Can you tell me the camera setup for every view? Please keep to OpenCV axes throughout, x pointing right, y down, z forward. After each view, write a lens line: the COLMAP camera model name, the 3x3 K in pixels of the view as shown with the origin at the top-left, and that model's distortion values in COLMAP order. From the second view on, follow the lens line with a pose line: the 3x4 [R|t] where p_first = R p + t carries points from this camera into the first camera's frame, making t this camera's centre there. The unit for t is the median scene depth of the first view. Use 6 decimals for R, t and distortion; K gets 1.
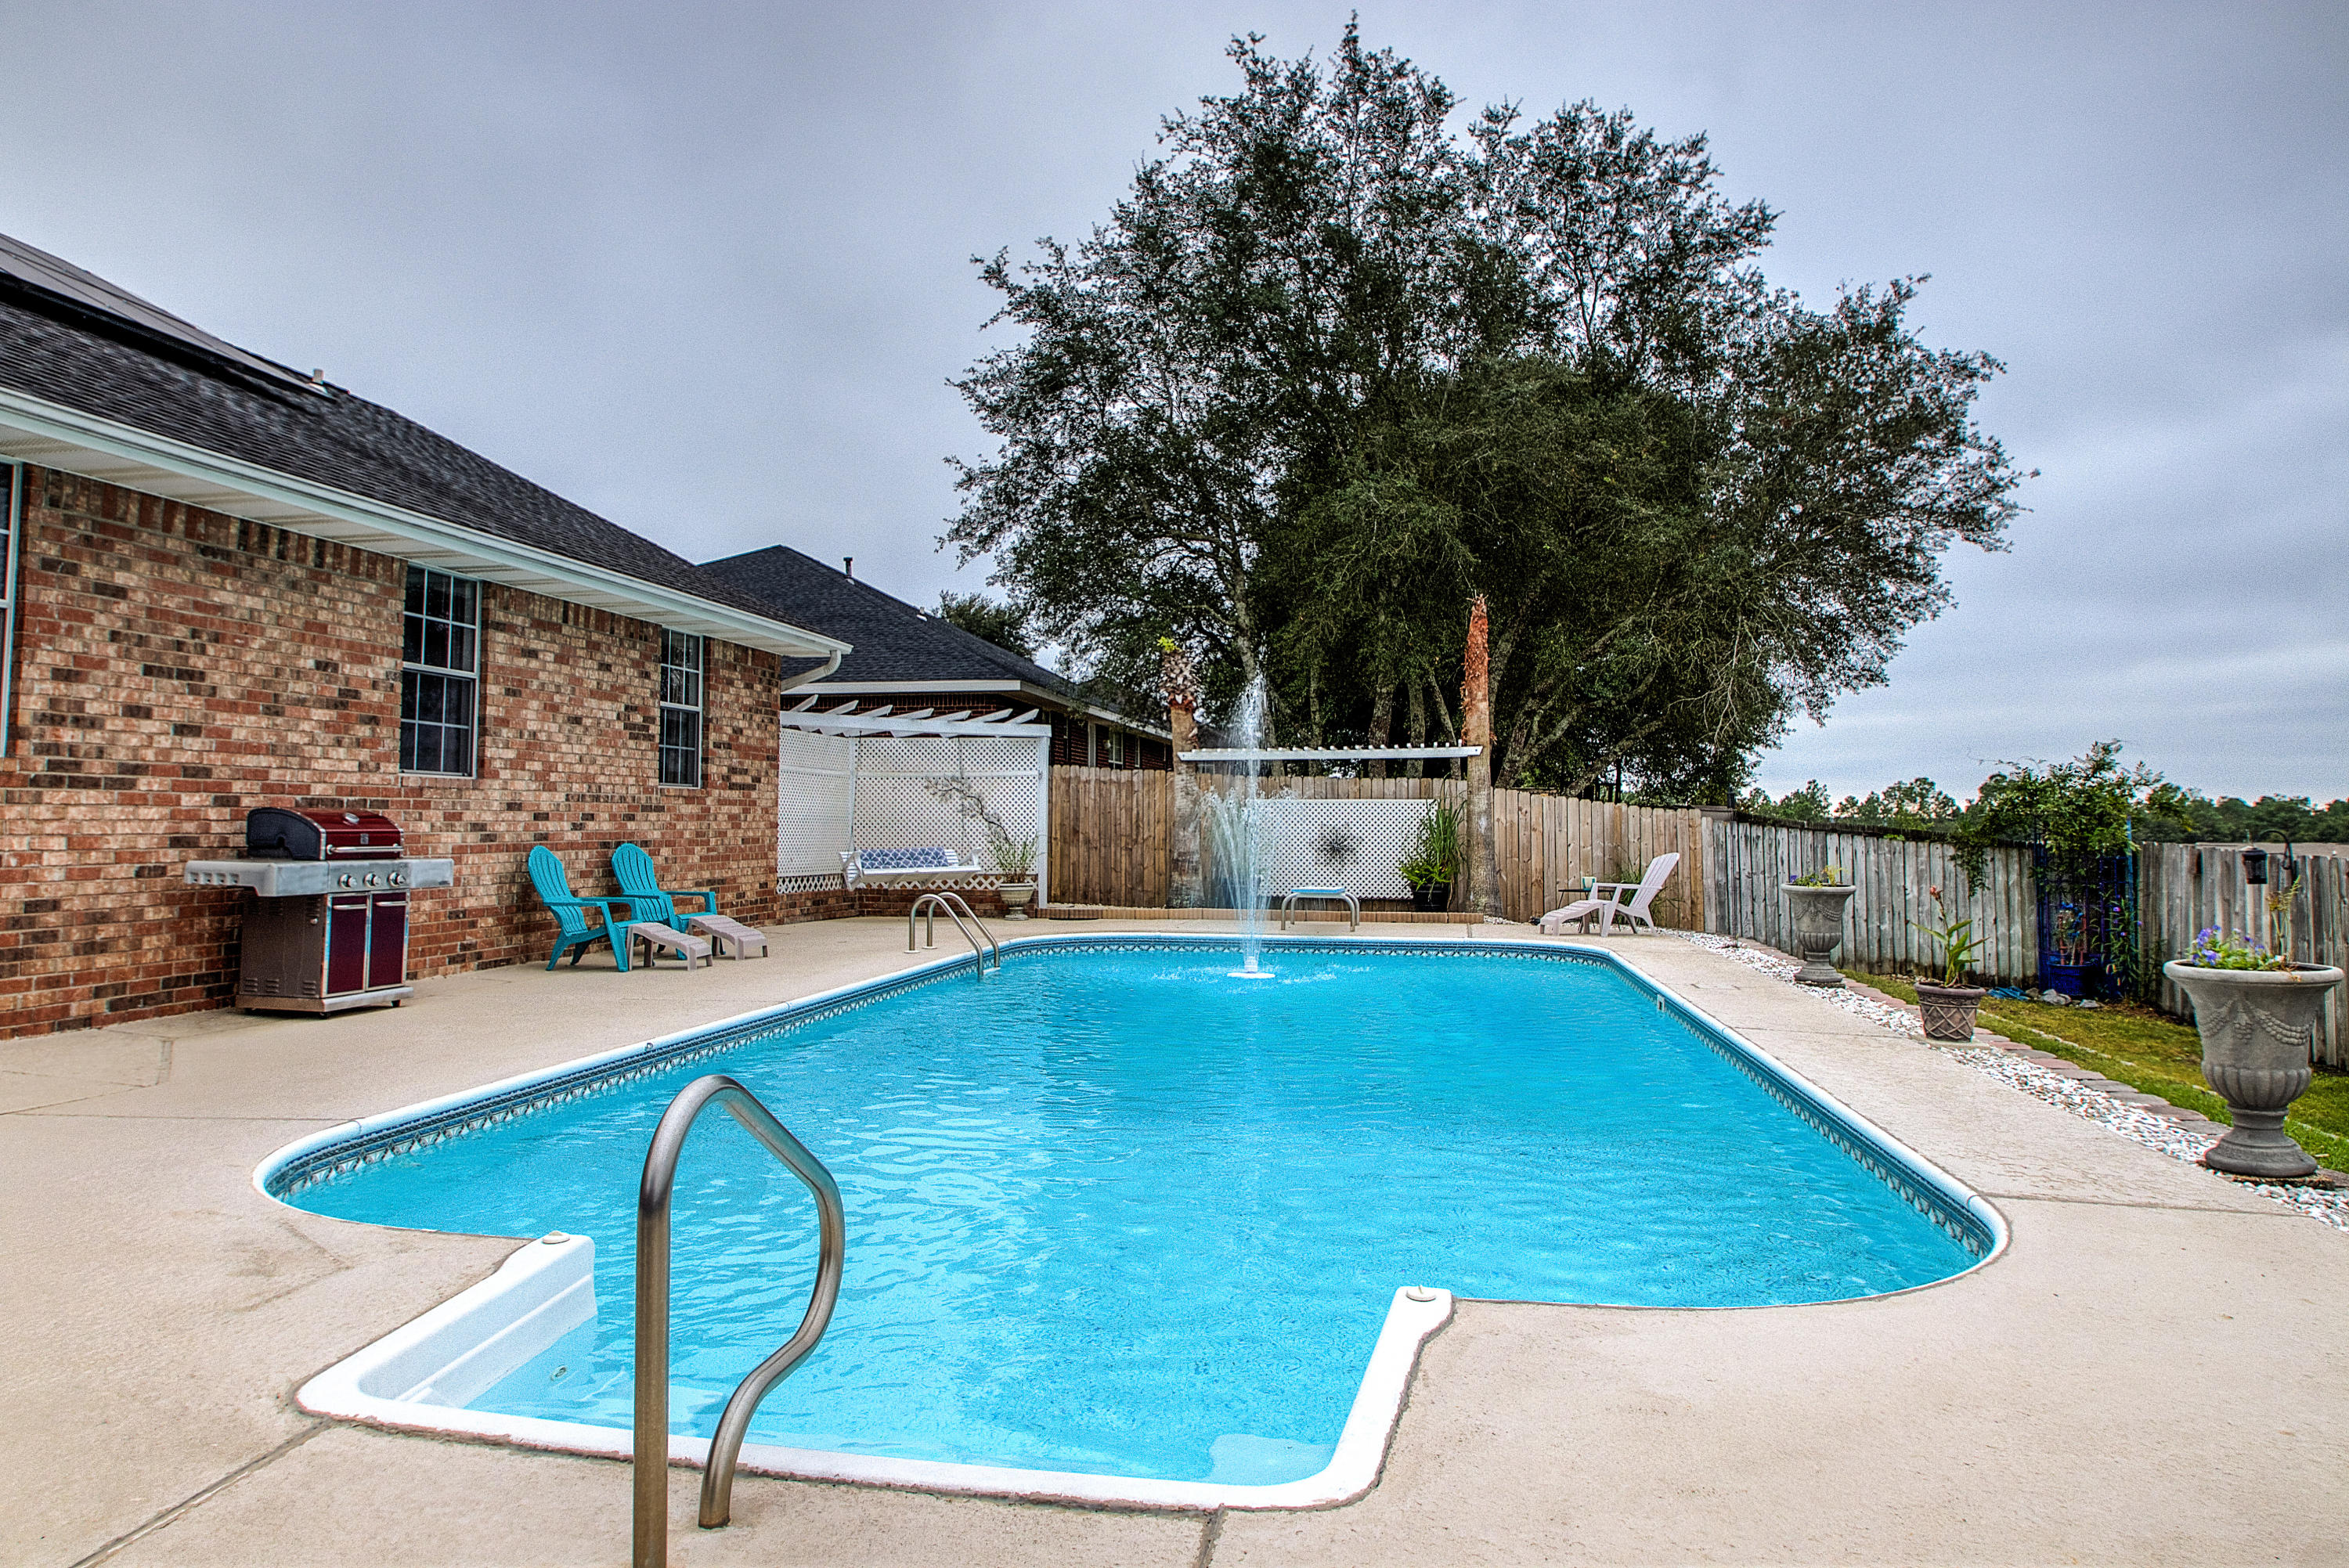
lens RADIAL K [[1471.8, 0, 1171.7], [0, 1471.8, 741.2], [0, 0, 1]] dist [-0.017733, 0.003047]
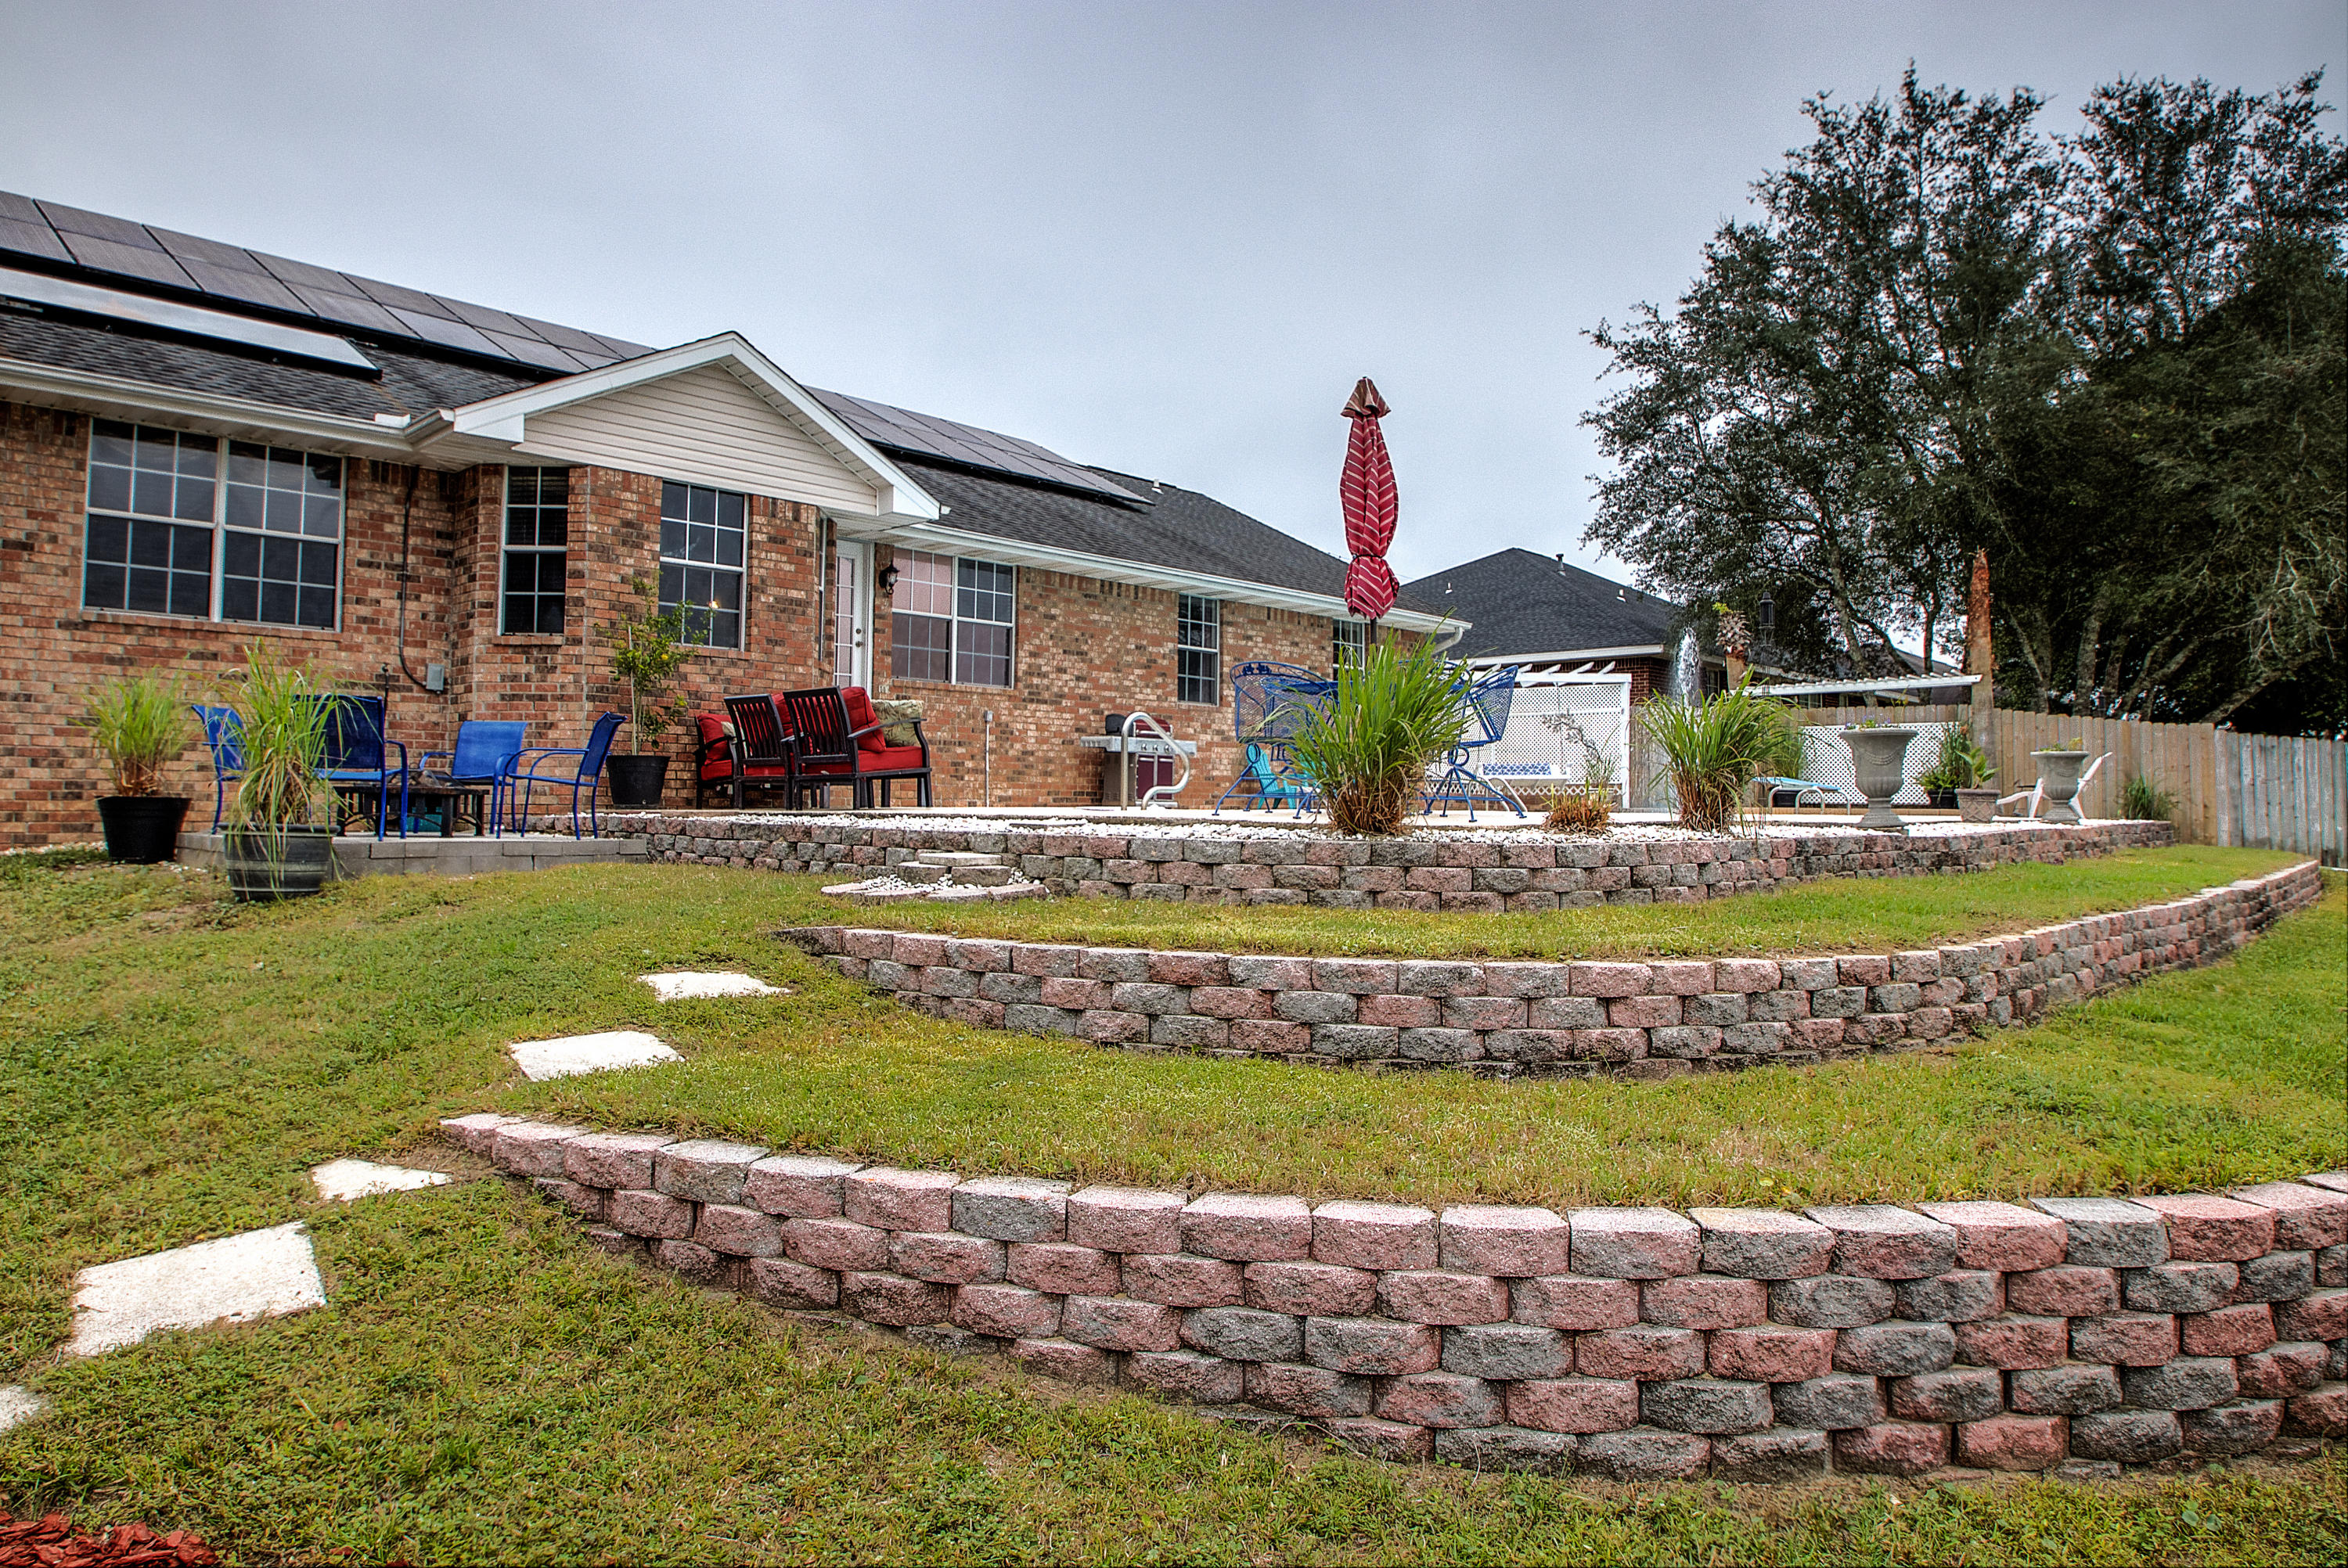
lens RADIAL K [[1471.1, 0, 1171.2], [0, 1471.1, 741.2], [0, 0, 1]] dist [-0.017733, 0.003047]
pose [[0.836986, -0.018976, -0.546895, 0.518109], [0.022058, 0.999756, -0.000929, 0.073822], [0.546779, -0.011286, 0.837201, -0.621447]]
